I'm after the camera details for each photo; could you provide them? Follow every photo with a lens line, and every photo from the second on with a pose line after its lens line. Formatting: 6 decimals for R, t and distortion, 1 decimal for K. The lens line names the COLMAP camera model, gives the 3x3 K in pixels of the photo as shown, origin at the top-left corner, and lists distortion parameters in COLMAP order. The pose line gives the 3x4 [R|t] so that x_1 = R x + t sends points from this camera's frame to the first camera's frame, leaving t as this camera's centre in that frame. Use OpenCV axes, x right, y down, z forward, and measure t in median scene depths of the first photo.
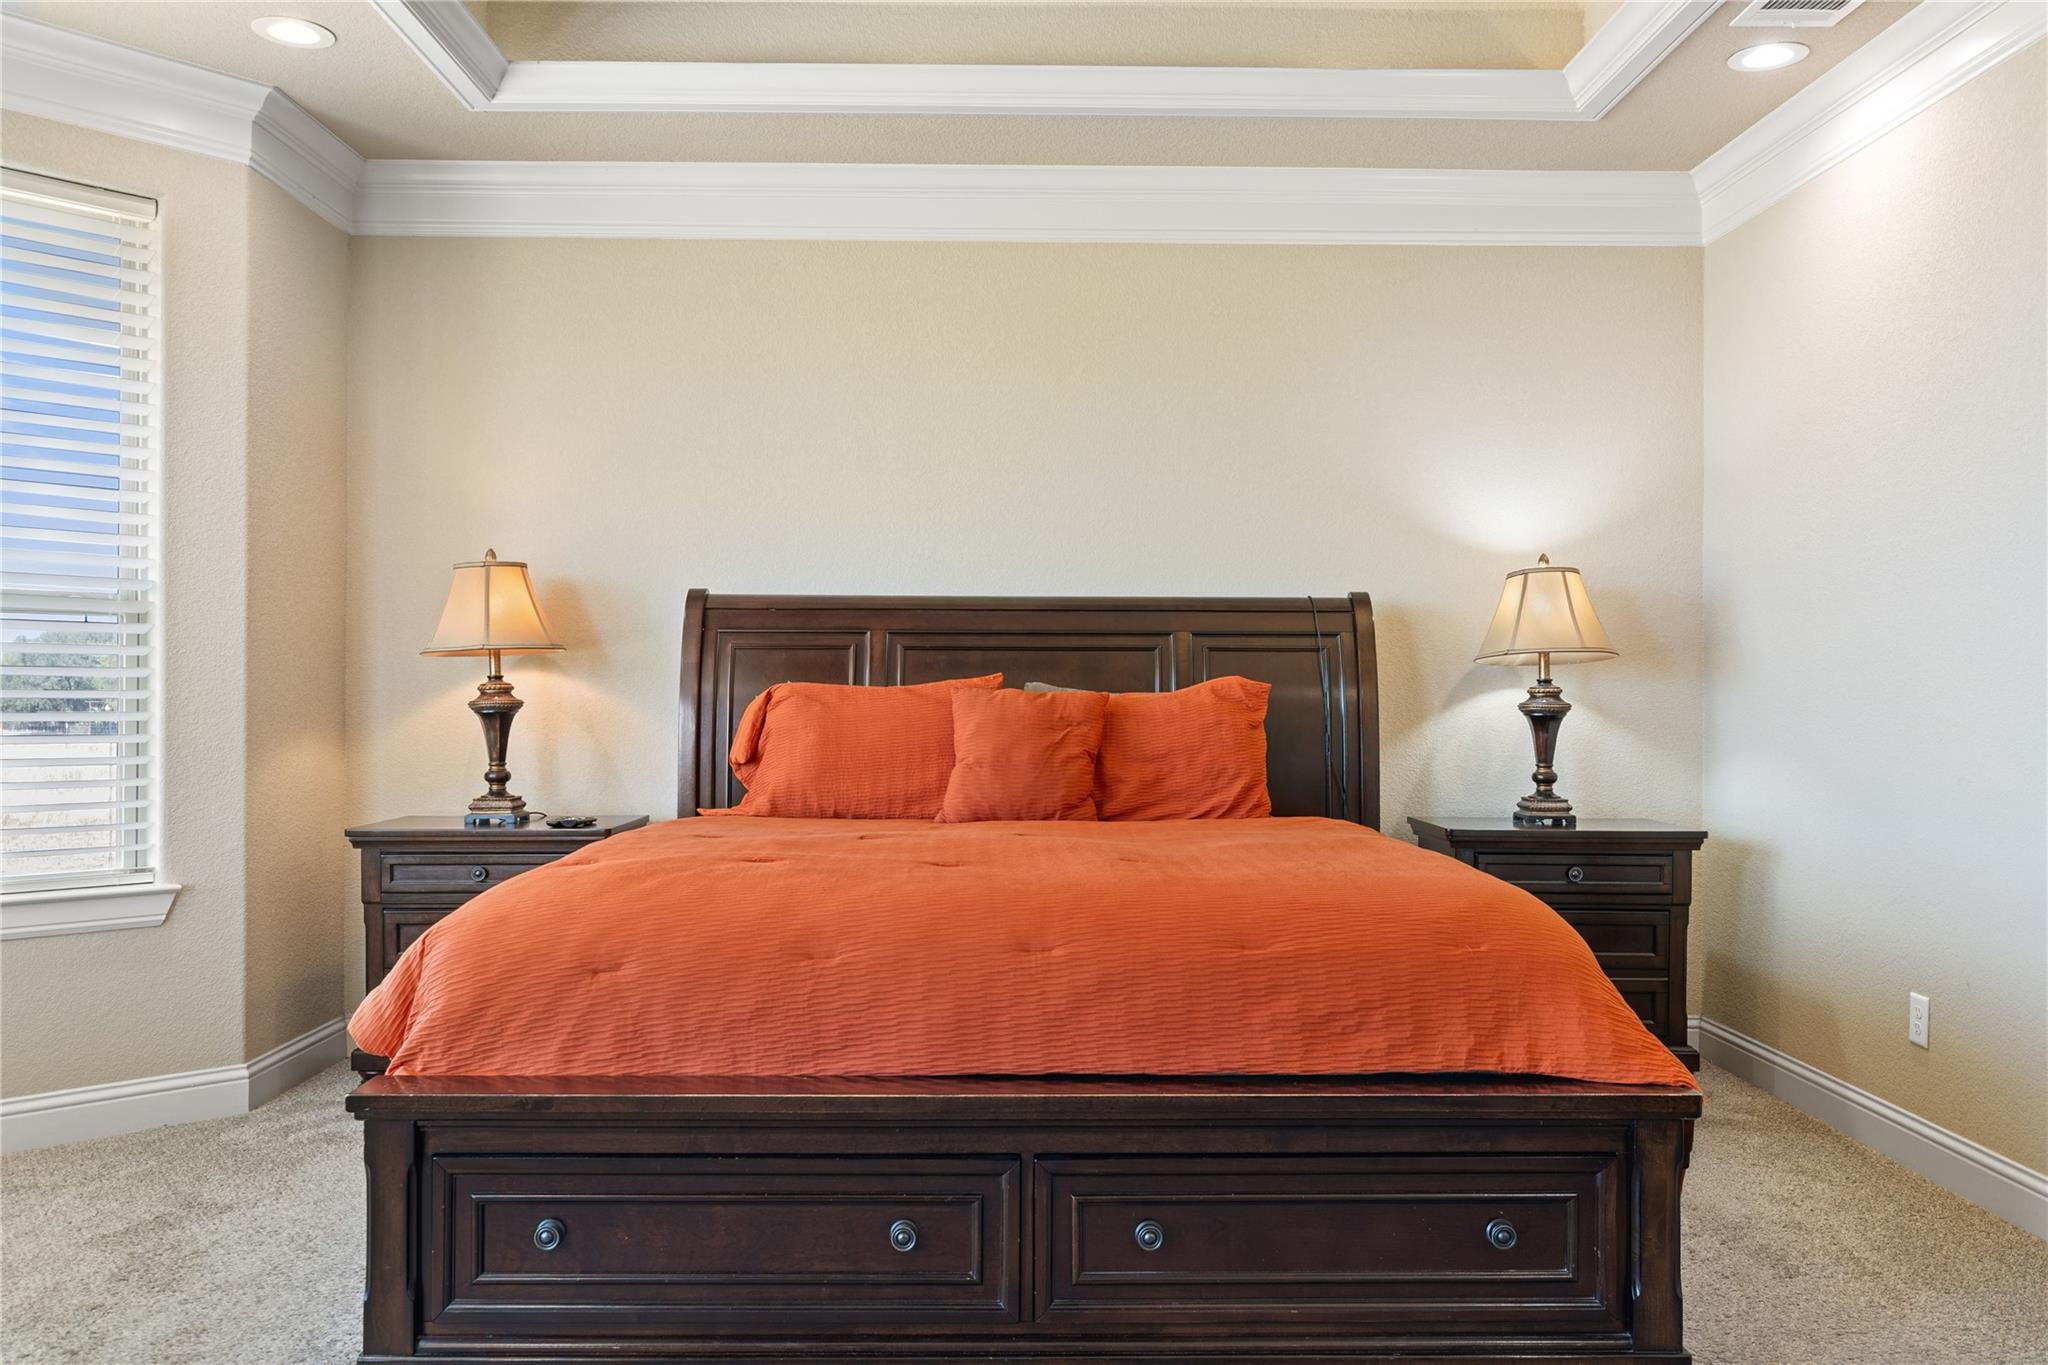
lens RADIAL K [[1609.1, 0, 1024.0], [0, 1609.1, 669.8], [0, 0, 1]] dist [0.007505, 0.004605]
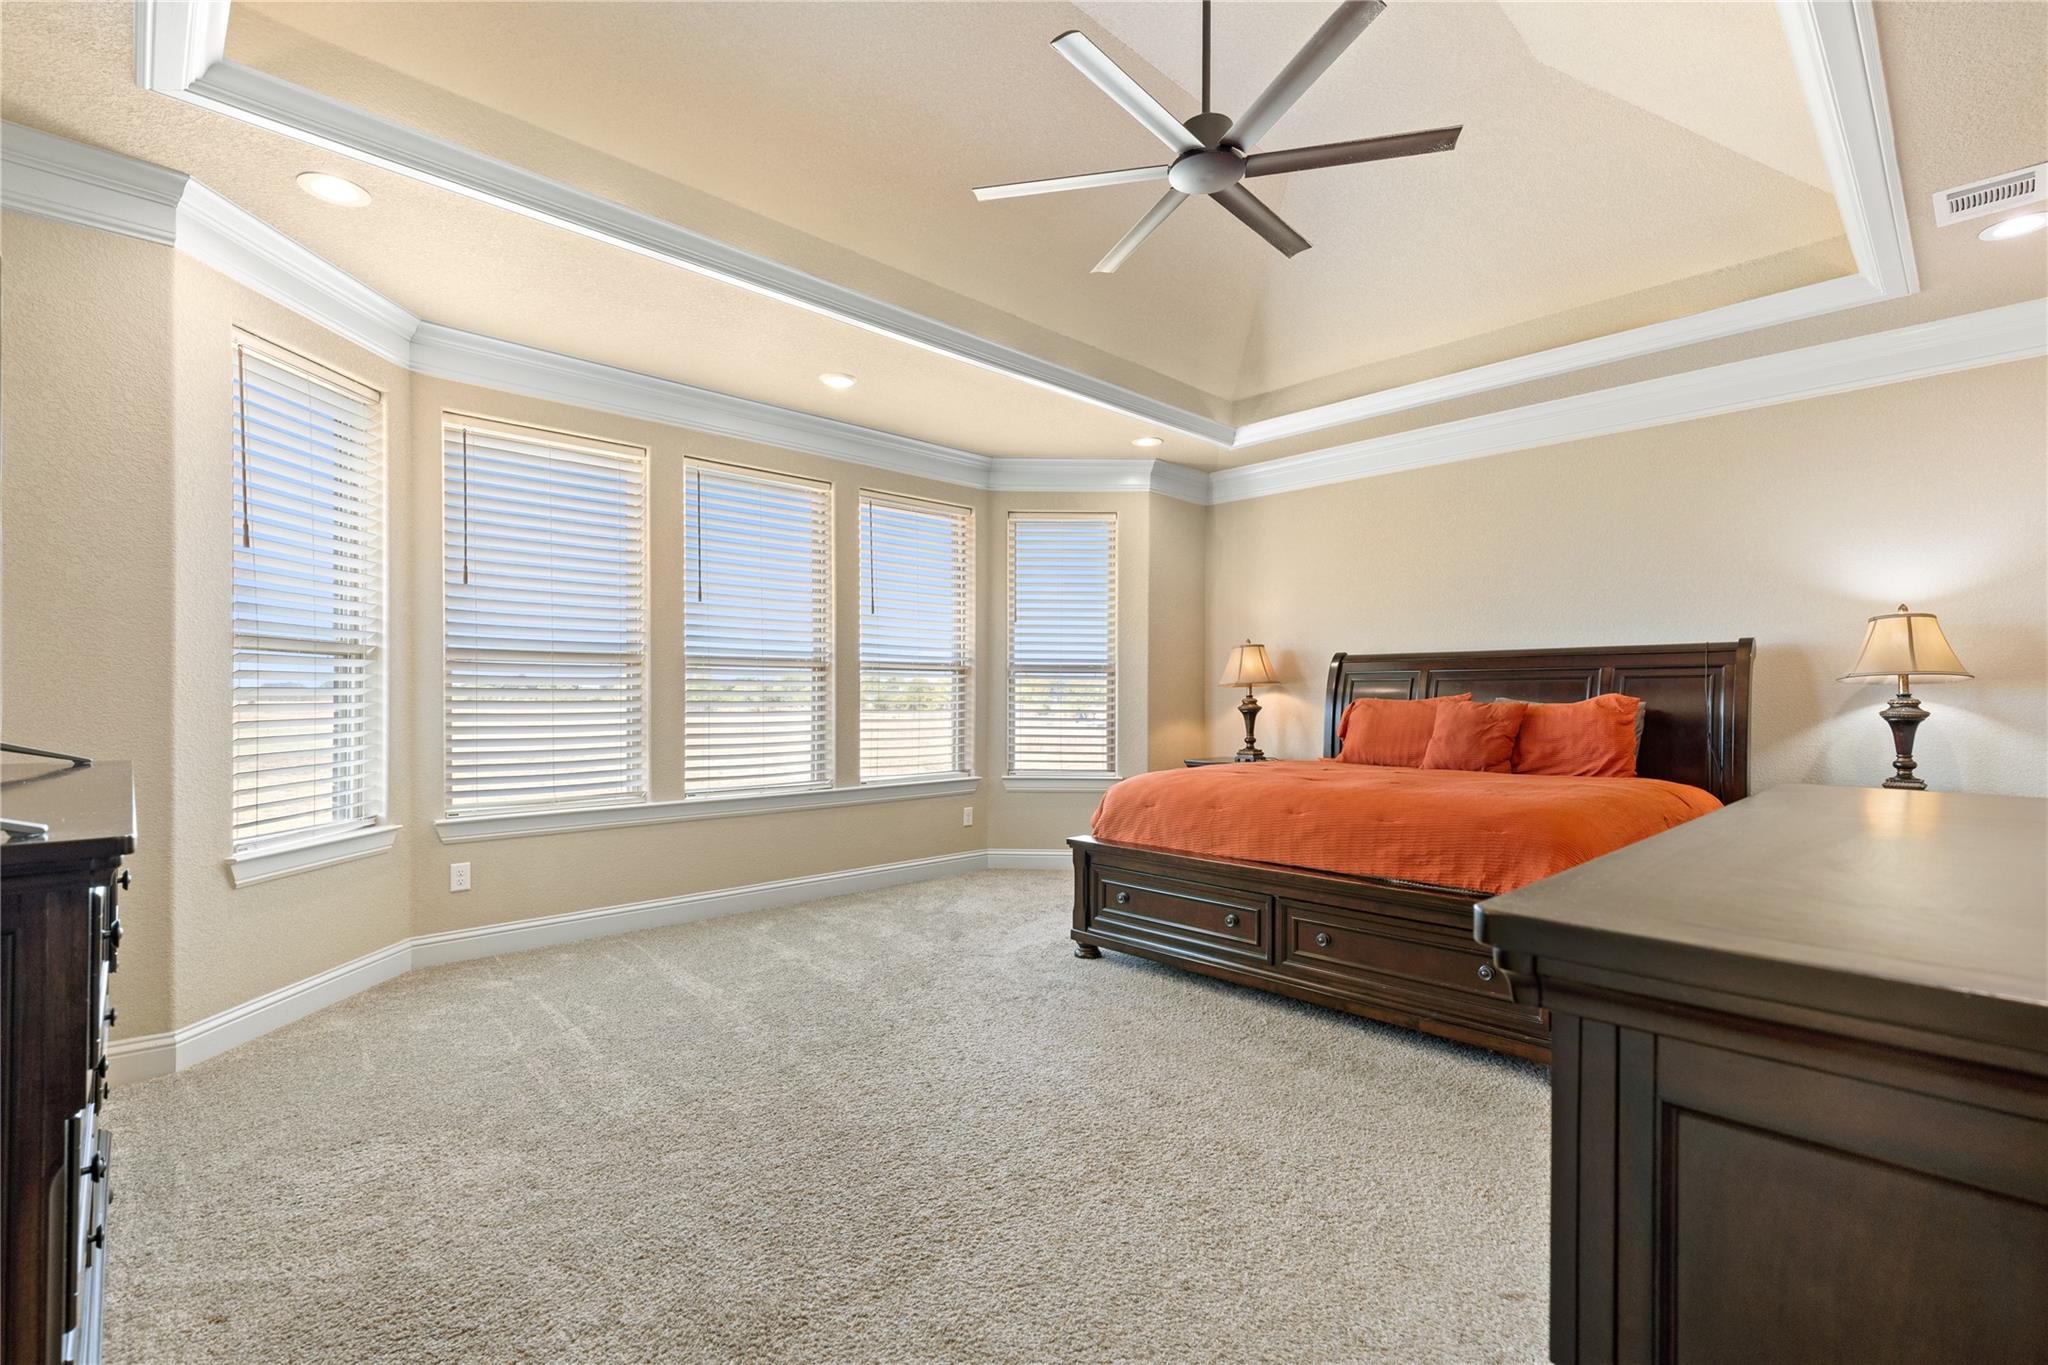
lens RADIAL K [[934.1, 0, 1028.3], [0, 934.1, 696.5], [0, 0, 1]] dist [0.011029, -0.003332]
pose [[0.680594, -0.003797, -0.732651, 0.442021], [0.007680, 0.999969, 0.001953, 0.000547], [0.732620, -0.006956, 0.680602, -0.118146]]
